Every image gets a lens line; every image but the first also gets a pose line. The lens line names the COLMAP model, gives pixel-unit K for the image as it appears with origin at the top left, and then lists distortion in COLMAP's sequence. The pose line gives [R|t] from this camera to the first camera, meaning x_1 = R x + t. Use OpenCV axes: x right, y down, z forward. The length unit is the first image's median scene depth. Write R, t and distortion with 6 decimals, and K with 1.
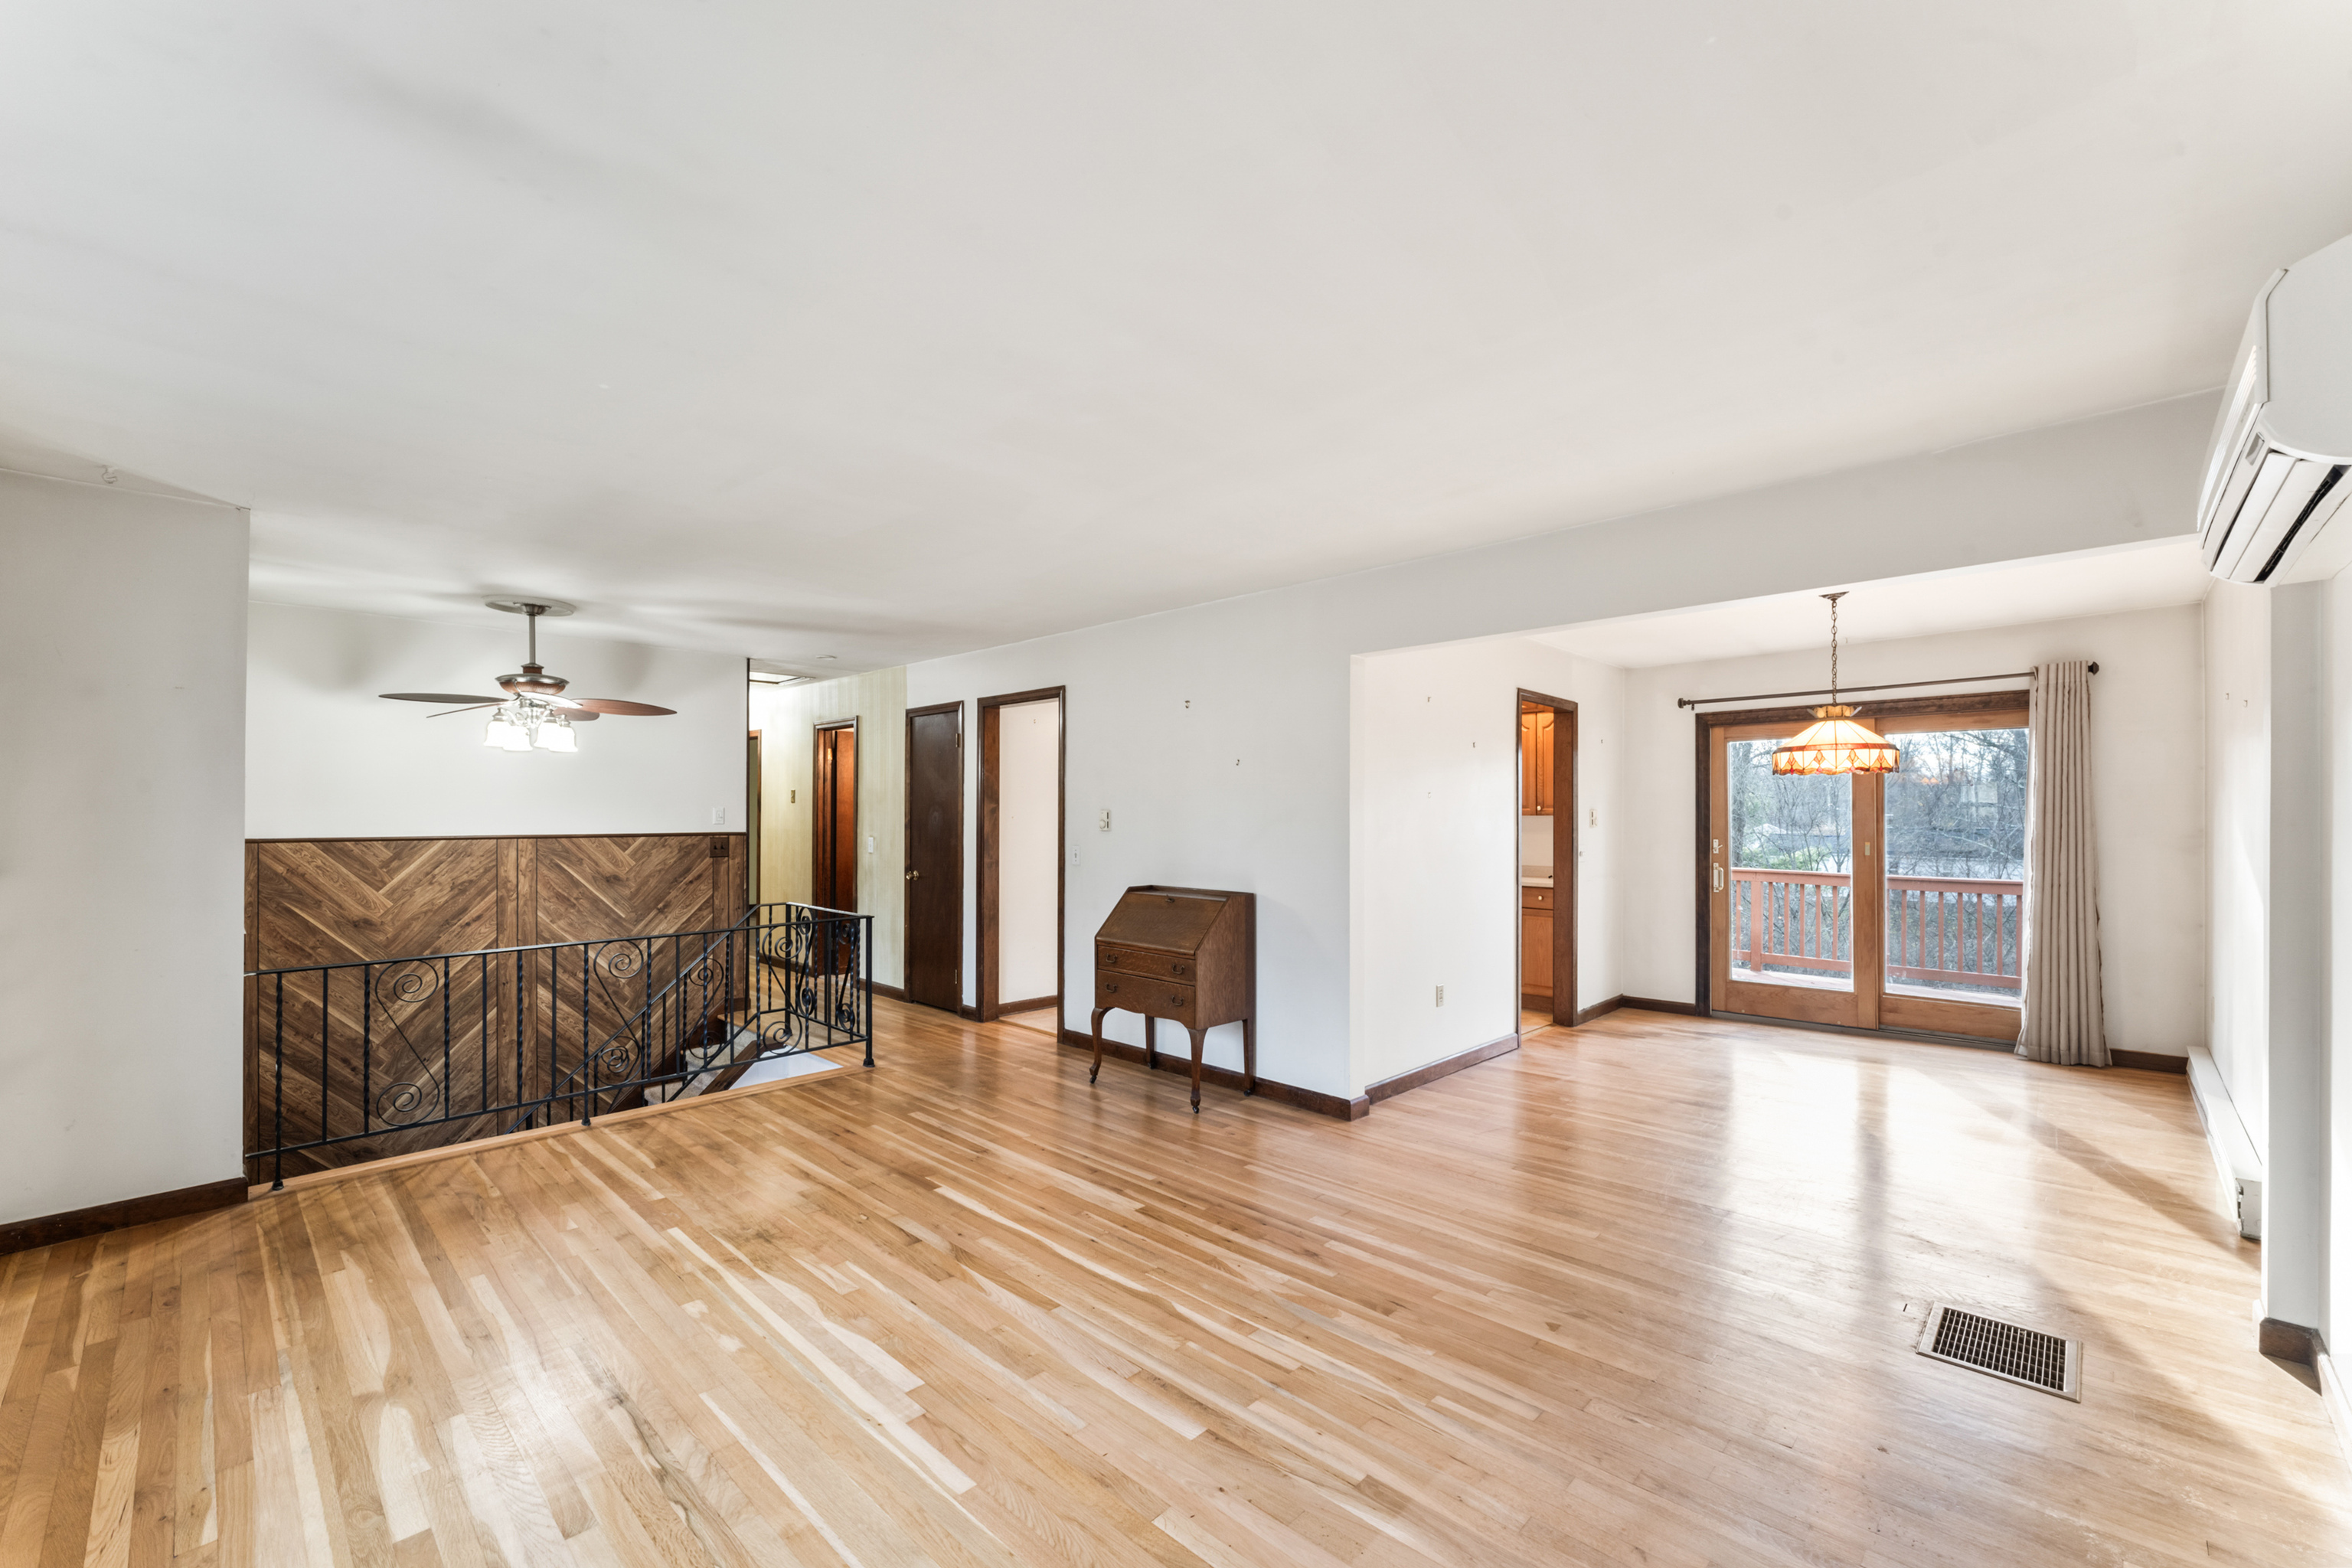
lens RADIAL K [[955.9, 0, 1182.0], [0, 955.9, 821.6], [0, 0, 1]] dist [0.003948, 0.000107]
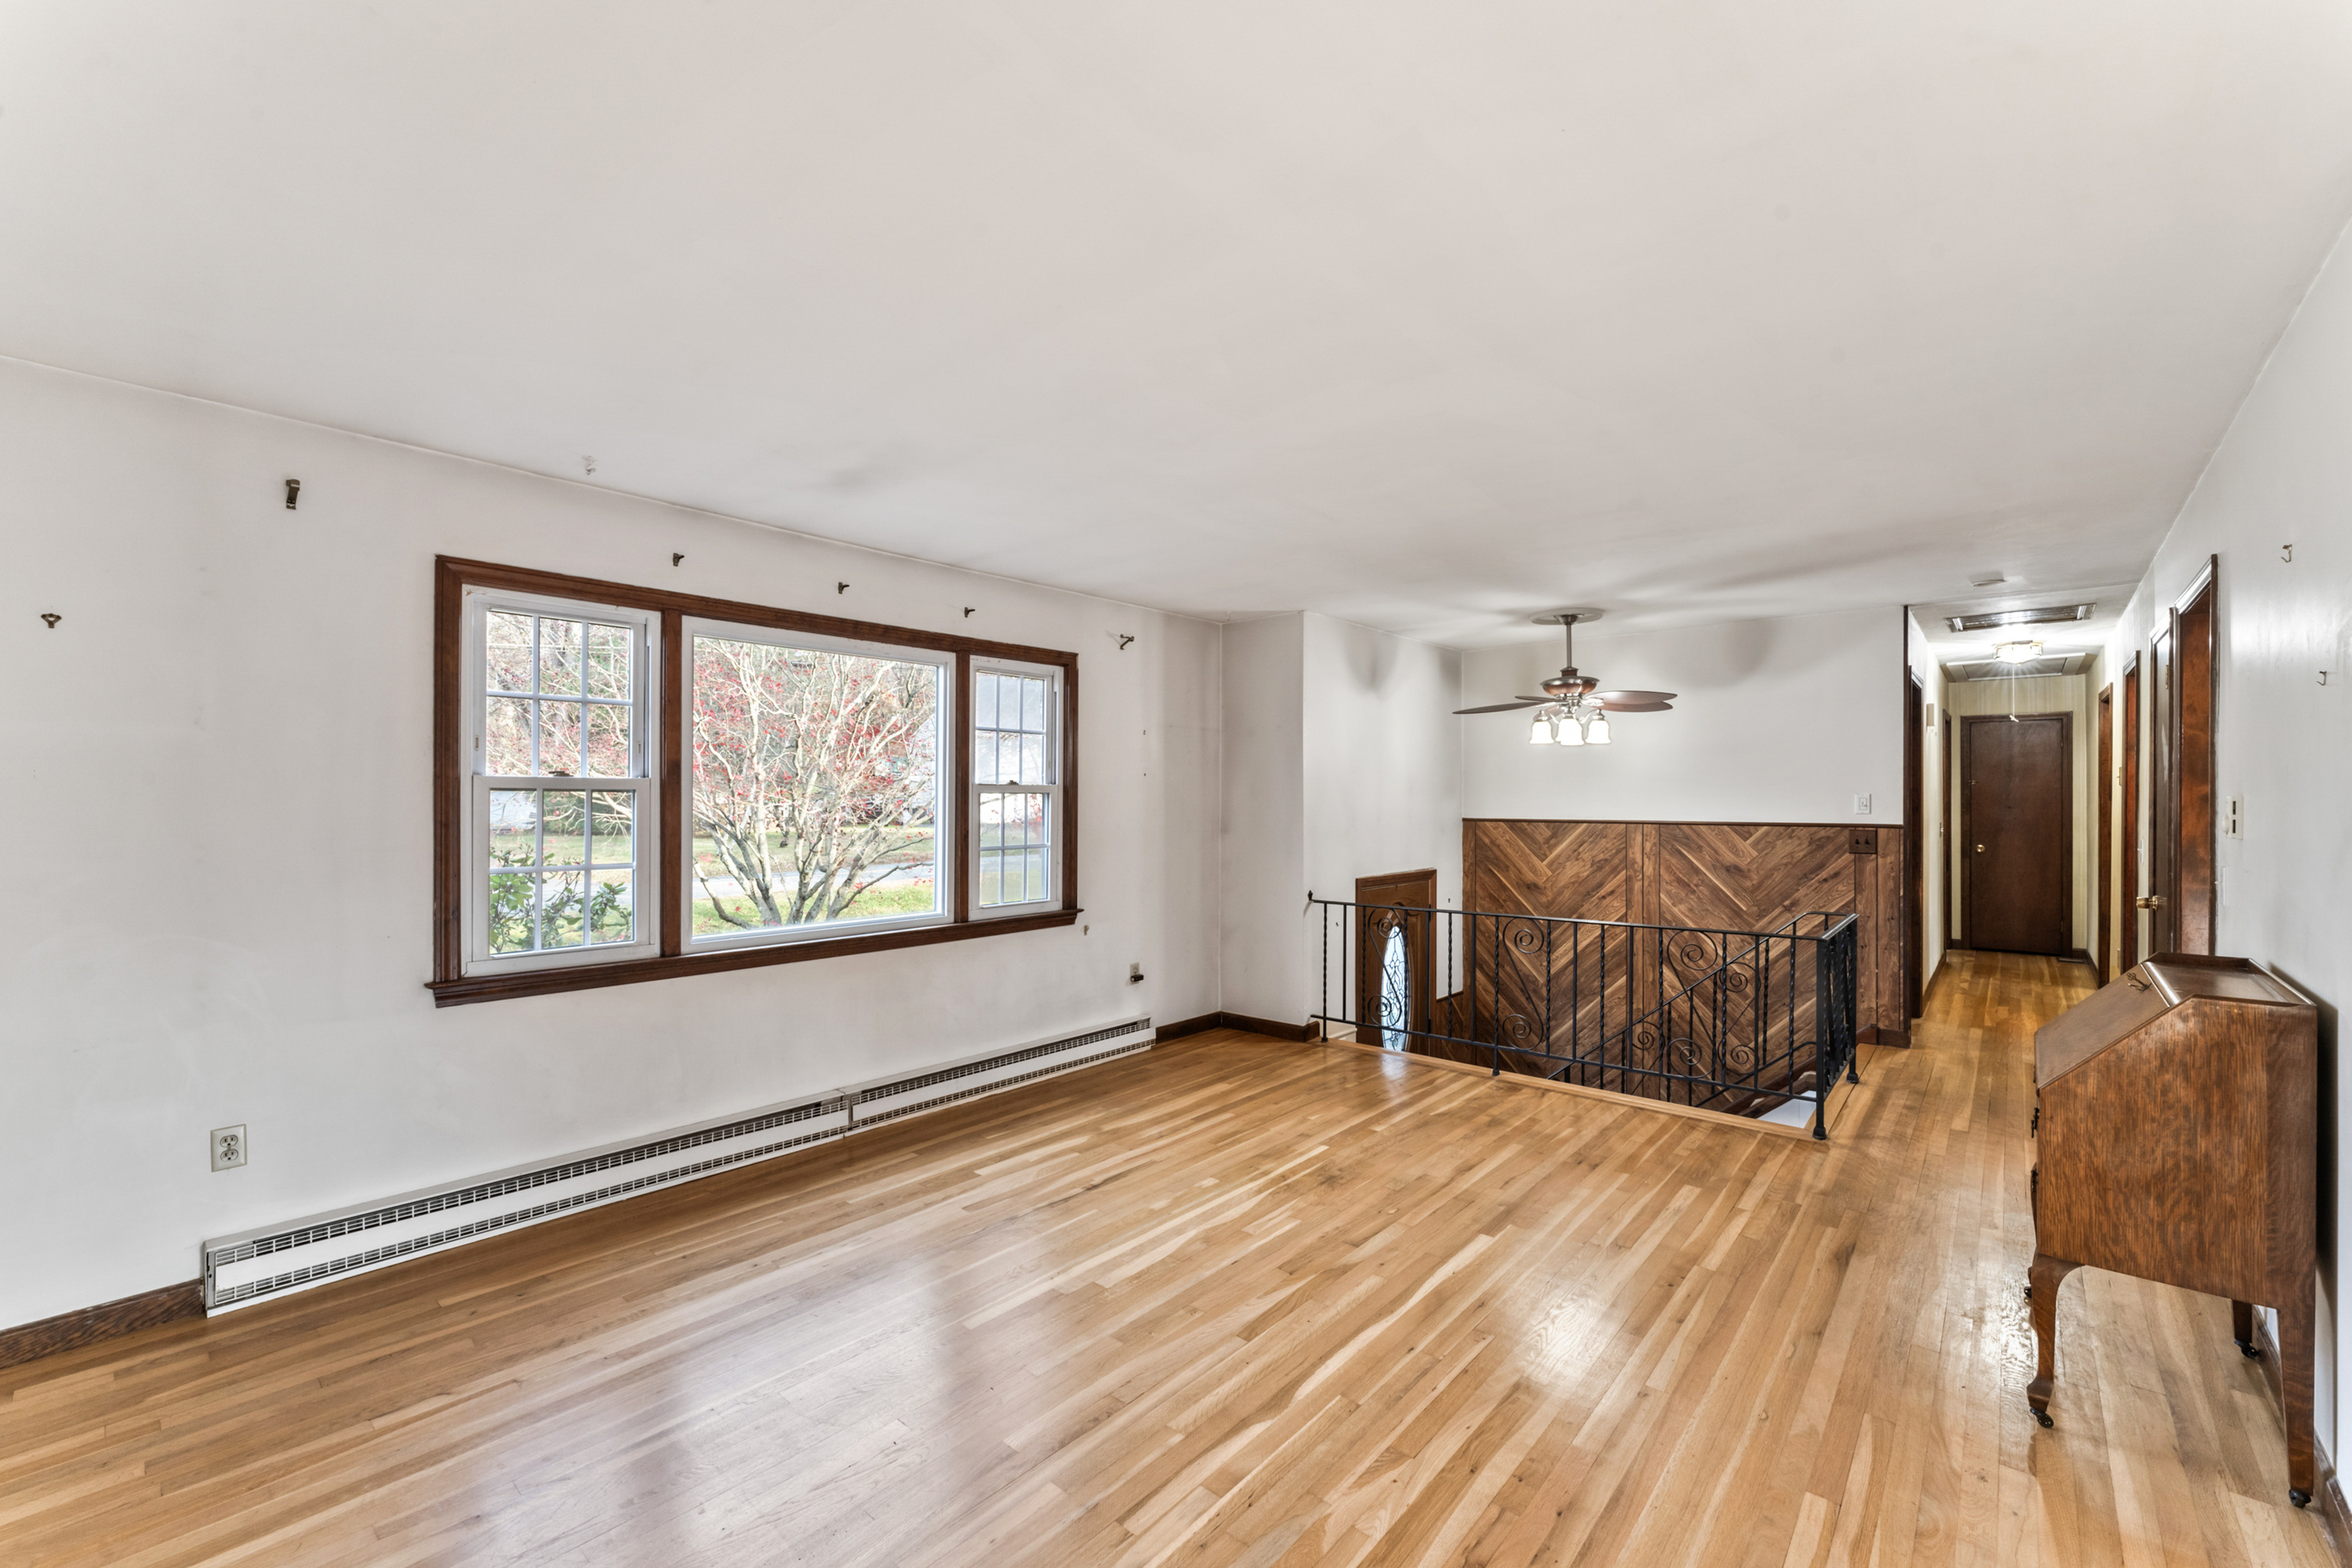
lens RADIAL K [[955.9, 0, 1159.3], [0, 955.9, 798.4], [0, 0, 1]] dist [0.003948, 0.000107]
pose [[0.043684, -0.001815, -0.999044, 0.421943], [-0.009459, 0.999953, -0.002231, -0.004045], [0.999001, 0.009548, 0.043665, 0.471725]]
